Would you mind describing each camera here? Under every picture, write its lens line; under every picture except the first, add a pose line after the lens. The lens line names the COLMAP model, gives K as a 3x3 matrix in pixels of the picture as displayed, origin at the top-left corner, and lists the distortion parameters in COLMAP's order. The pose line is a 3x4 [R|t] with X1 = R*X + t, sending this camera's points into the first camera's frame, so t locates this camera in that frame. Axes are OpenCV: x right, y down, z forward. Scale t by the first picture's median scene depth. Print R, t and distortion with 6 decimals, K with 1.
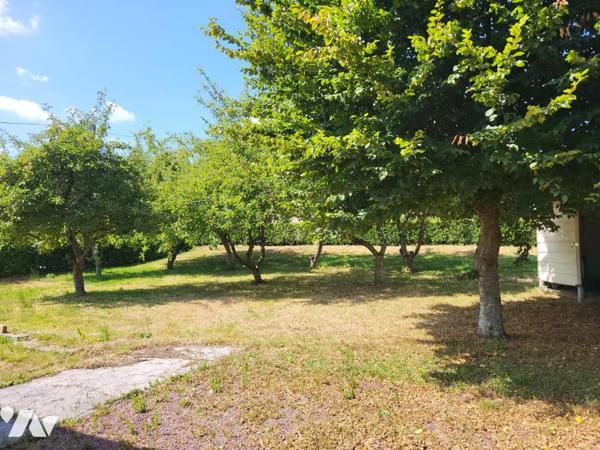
lens RADIAL K [[439.5, 0, 301.7], [0, 439.5, 225.6], [0, 0, 1]] dist [0.027613, -0.004285]
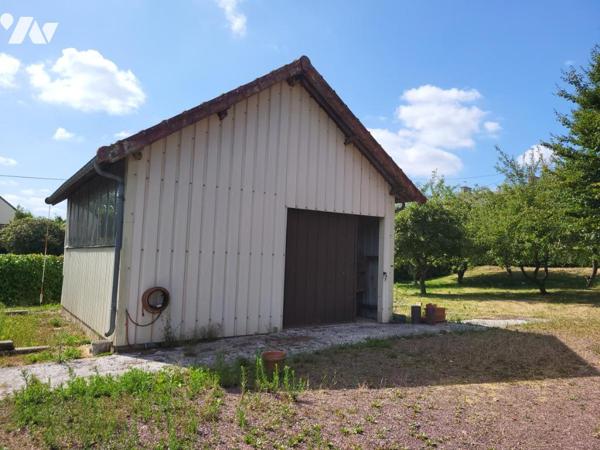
lens RADIAL K [[439.5, 0, 301.7], [0, 439.5, 225.6], [0, 0, 1]] dist [0.027613, -0.004285]
pose [[0.866400, -0.025884, -0.498679, -0.058921], [0.003274, 0.998929, -0.046162, -0.021630], [0.499339, 0.038362, 0.865557, -0.586348]]
